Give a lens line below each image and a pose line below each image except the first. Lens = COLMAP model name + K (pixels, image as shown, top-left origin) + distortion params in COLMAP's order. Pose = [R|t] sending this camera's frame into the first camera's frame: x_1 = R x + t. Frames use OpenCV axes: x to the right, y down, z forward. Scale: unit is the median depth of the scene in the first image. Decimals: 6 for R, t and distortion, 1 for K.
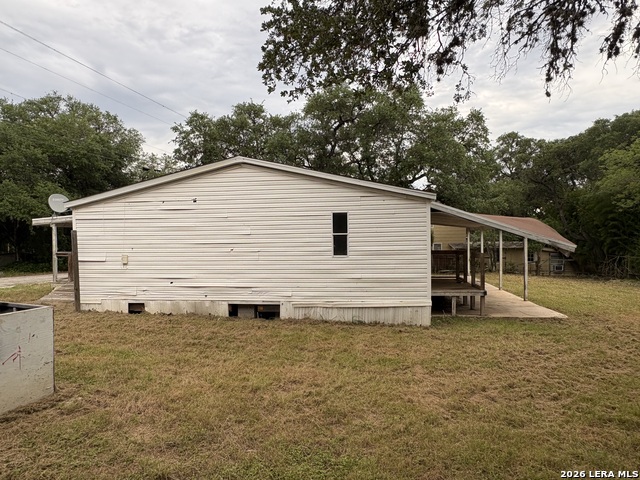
lens RADIAL K [[424.1, 0, 323.2], [0, 424.1, 239.0], [0, 0, 1]] dist [-0.002351, 0.006305]
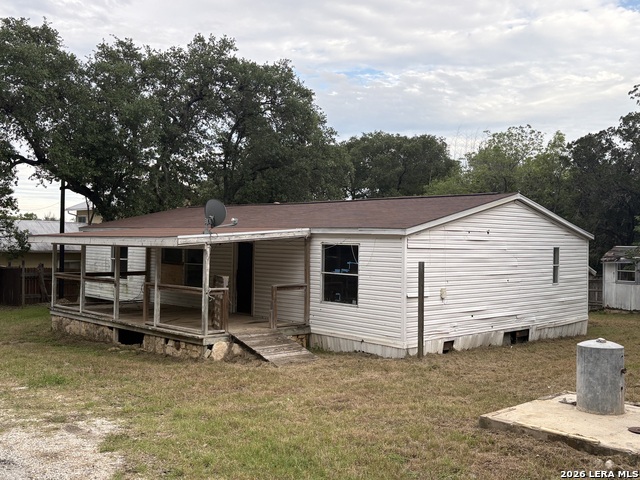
lens RADIAL K [[657.2, 0, 309.8], [0, 657.2, 241.3], [0, 0, 1]] dist [0.030650, 0.000000]
pose [[0.635509, 0.021836, 0.771785, -1.773769], [-0.016175, 0.999757, -0.014967, -0.038879], [-0.771924, -0.002972, 0.635707, 0.334752]]
